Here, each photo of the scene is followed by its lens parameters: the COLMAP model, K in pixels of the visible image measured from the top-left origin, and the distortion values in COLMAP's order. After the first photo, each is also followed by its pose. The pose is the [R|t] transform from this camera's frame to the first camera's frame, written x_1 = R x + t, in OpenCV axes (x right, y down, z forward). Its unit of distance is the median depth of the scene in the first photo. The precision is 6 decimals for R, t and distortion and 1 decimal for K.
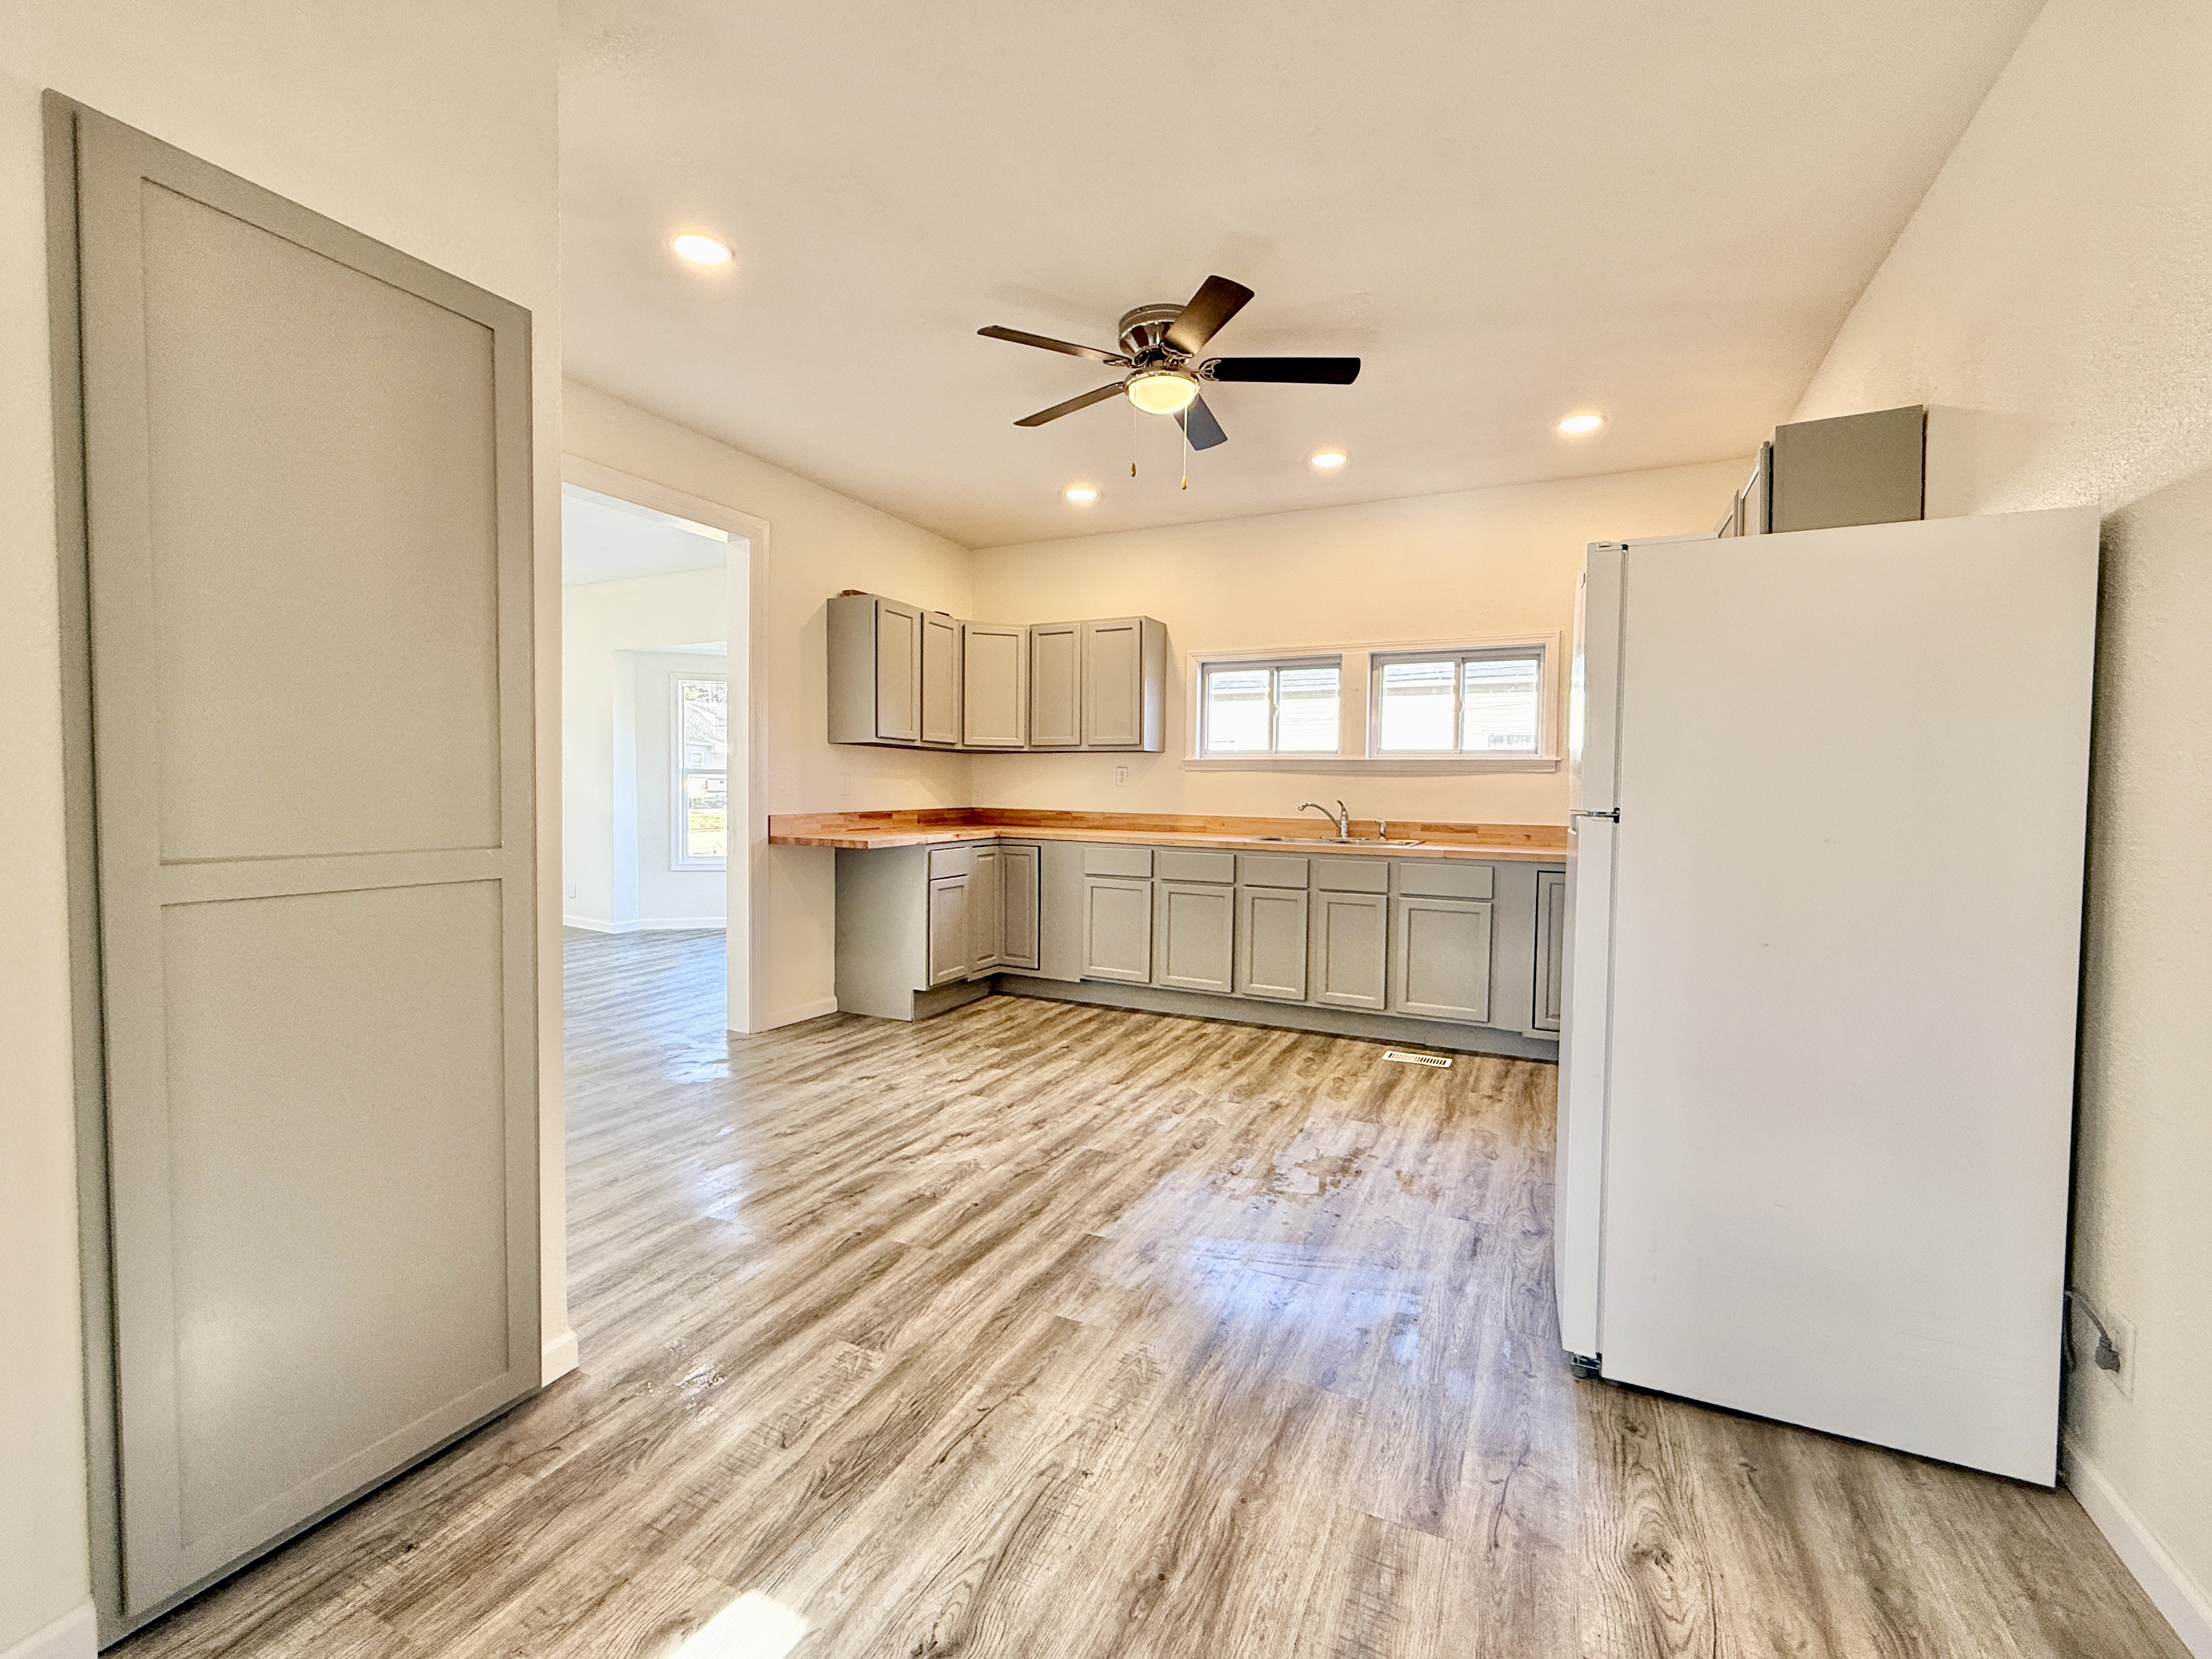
lens RADIAL K [[932.6, 0, 1101.8], [0, 932.6, 824.7], [0, 0, 1]] dist [-0.001142, -0.000011]
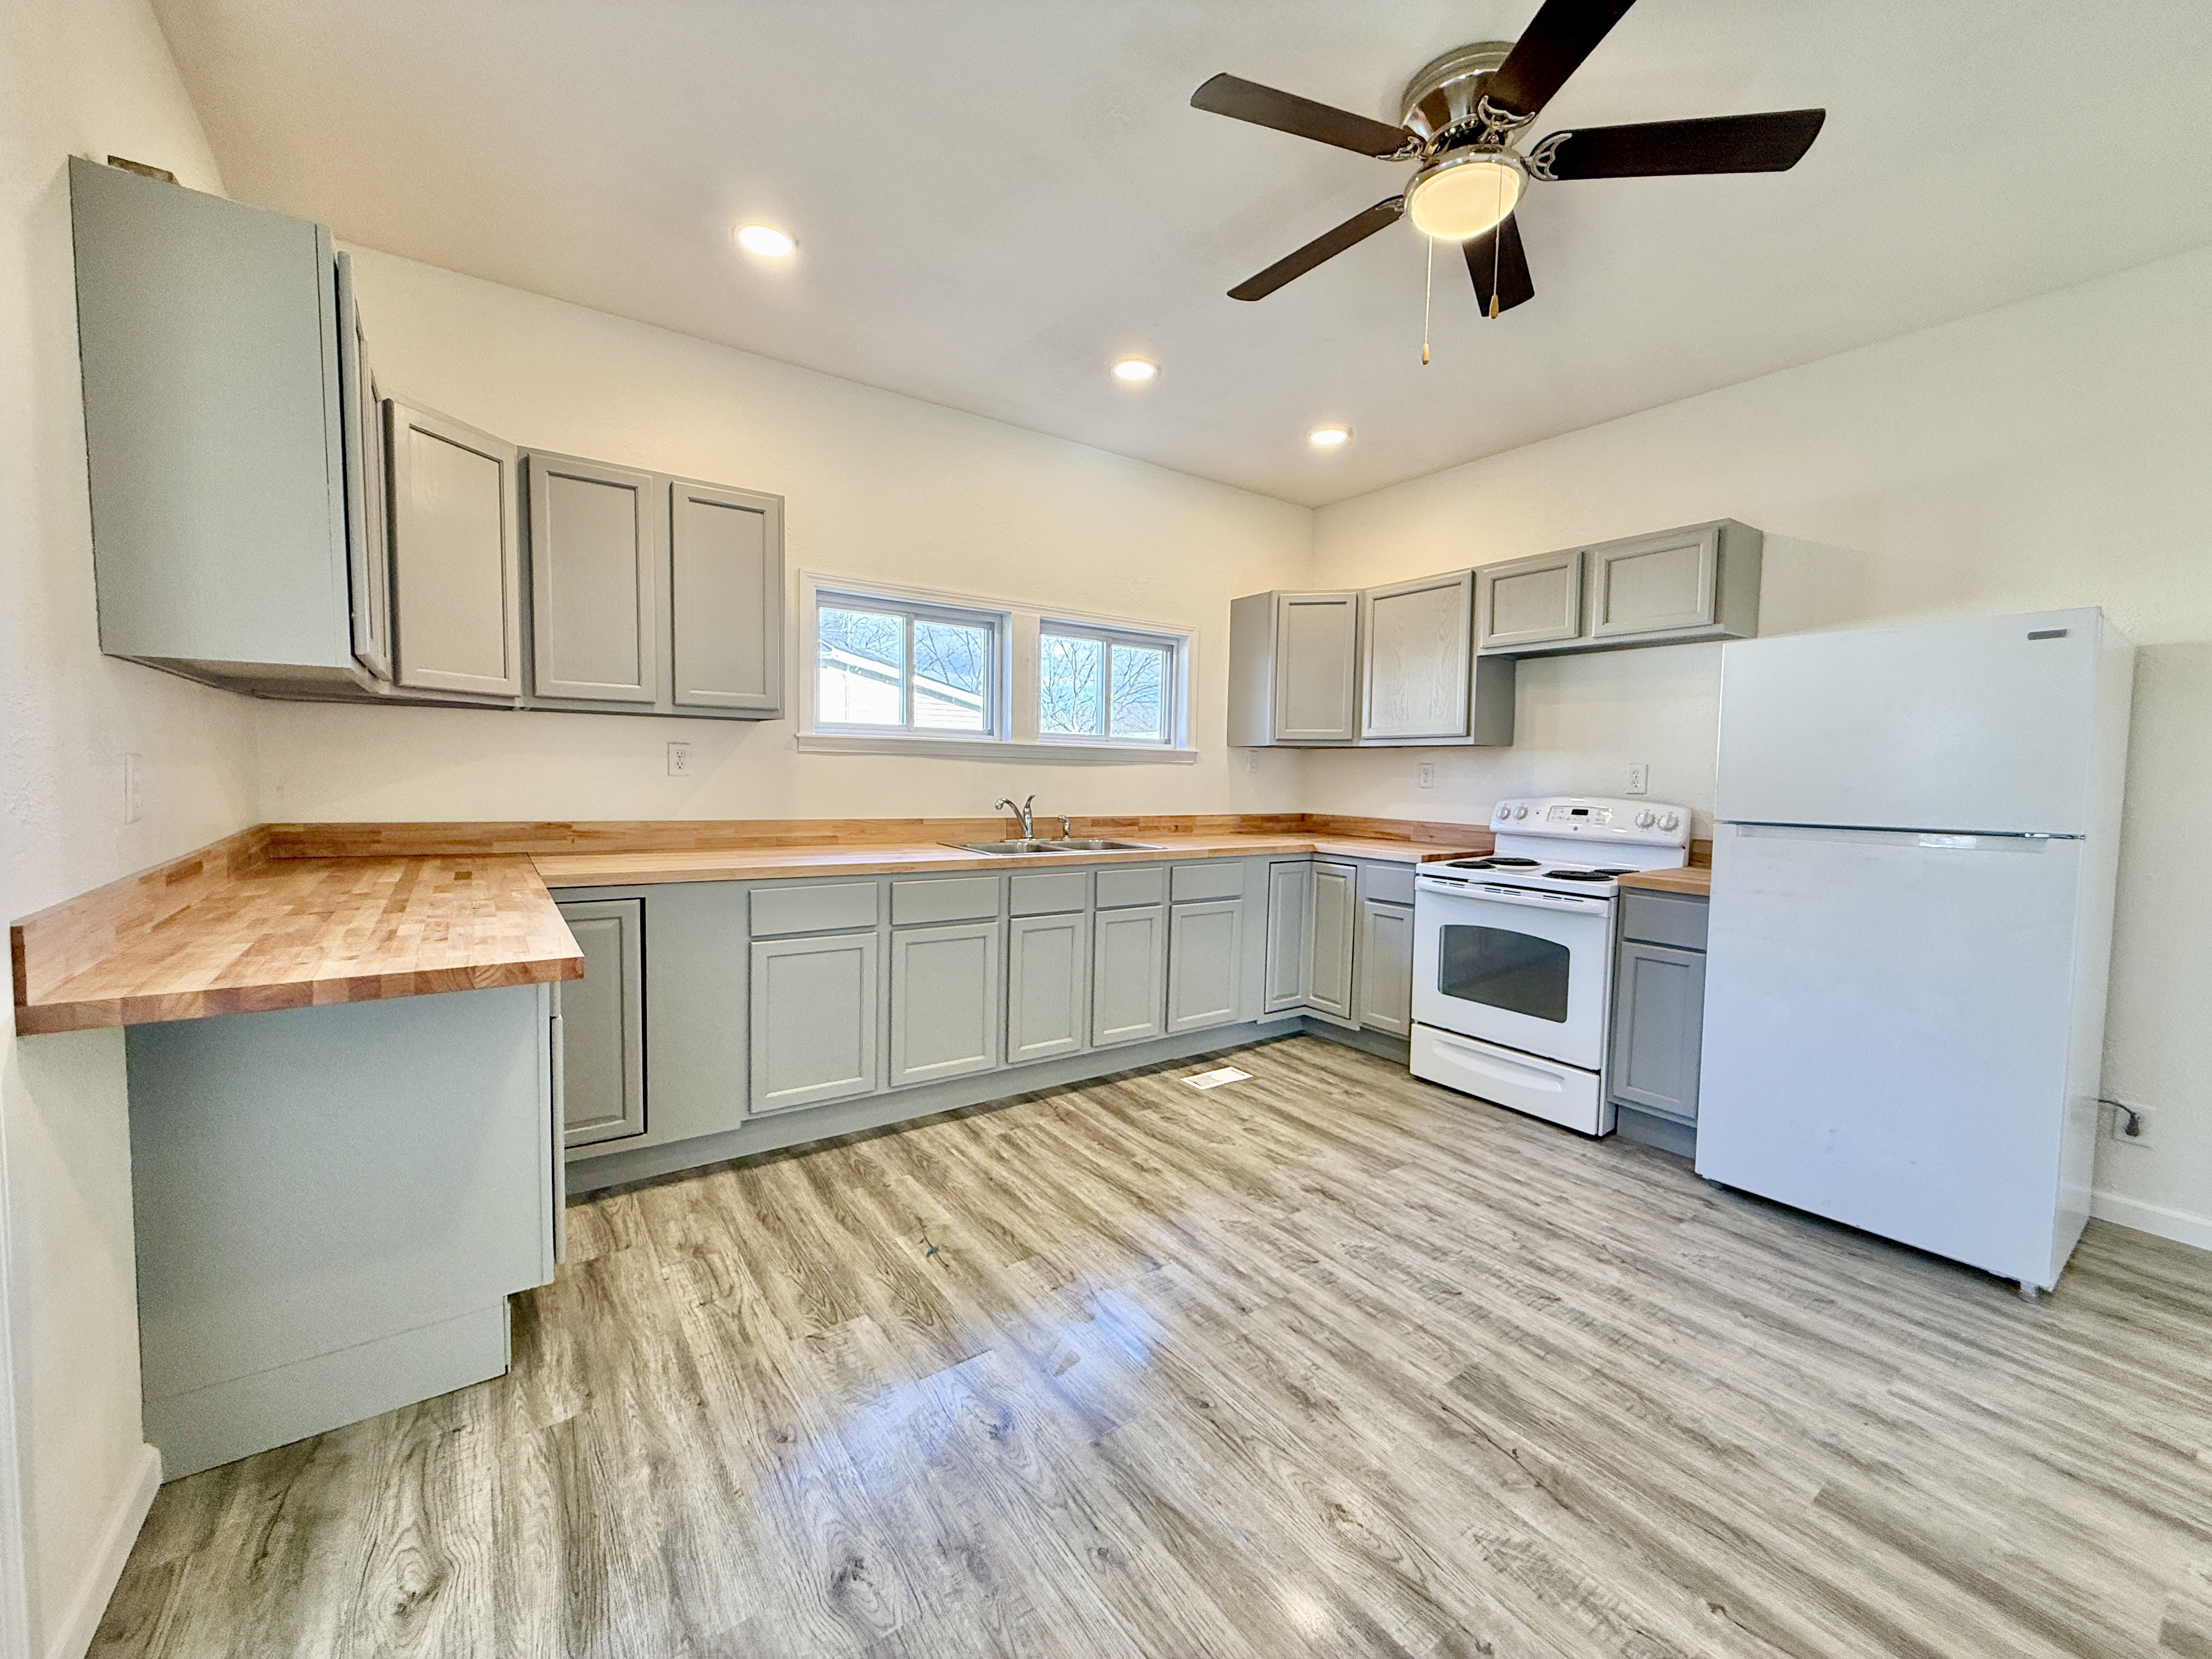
lens RADIAL K [[876.9, 0, 1101.3], [0, 876.9, 827.1], [0, 0, 1]] dist [0.000711, 0.000650]
pose [[0.477570, -0.060628, 0.876499, -0.511702], [0.018114, 0.998084, 0.059169, -0.055107], [-0.878407, -0.012381, 0.477753, 0.763643]]
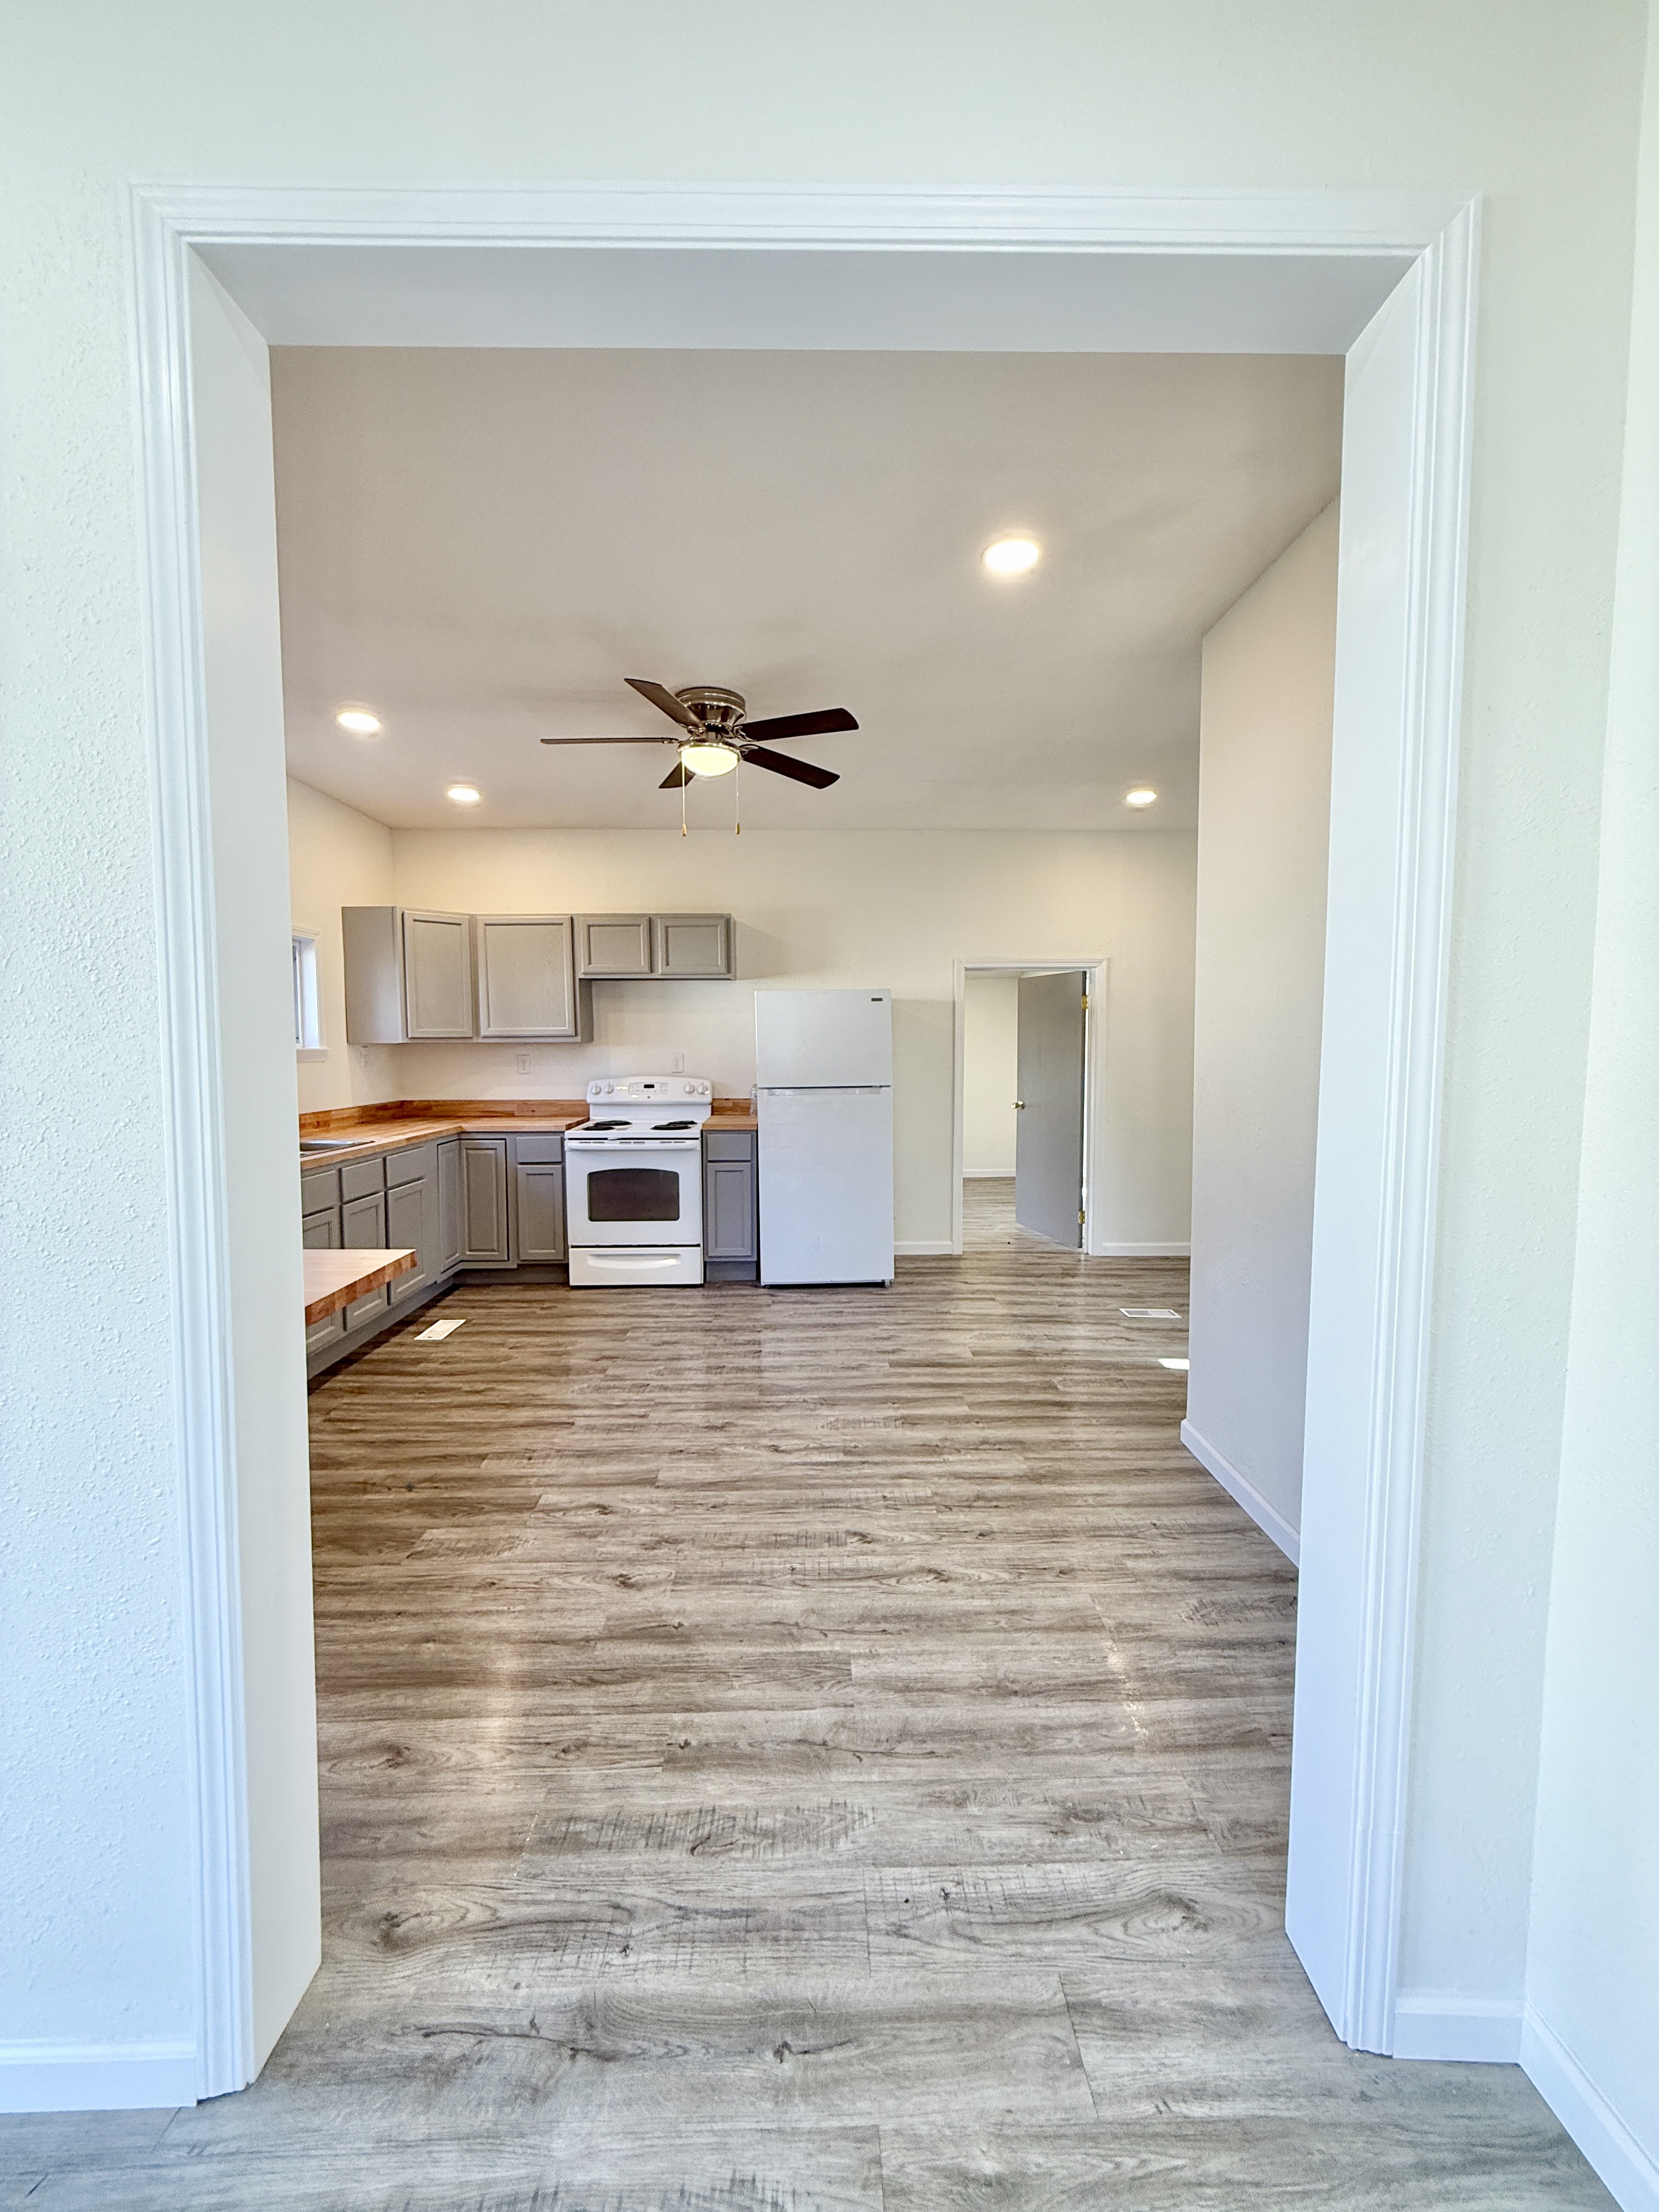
lens RADIAL K [[876.9, 0, 832.0], [0, 876.9, 1094.8], [0, 0, 1]] dist [0.000711, 0.000650]
pose [[-0.462454, -0.062638, 0.884428, -0.845228], [0.030425, 0.995793, 0.086434, -0.106879], [-0.886121, 0.066881, -0.458603, 1.159565]]
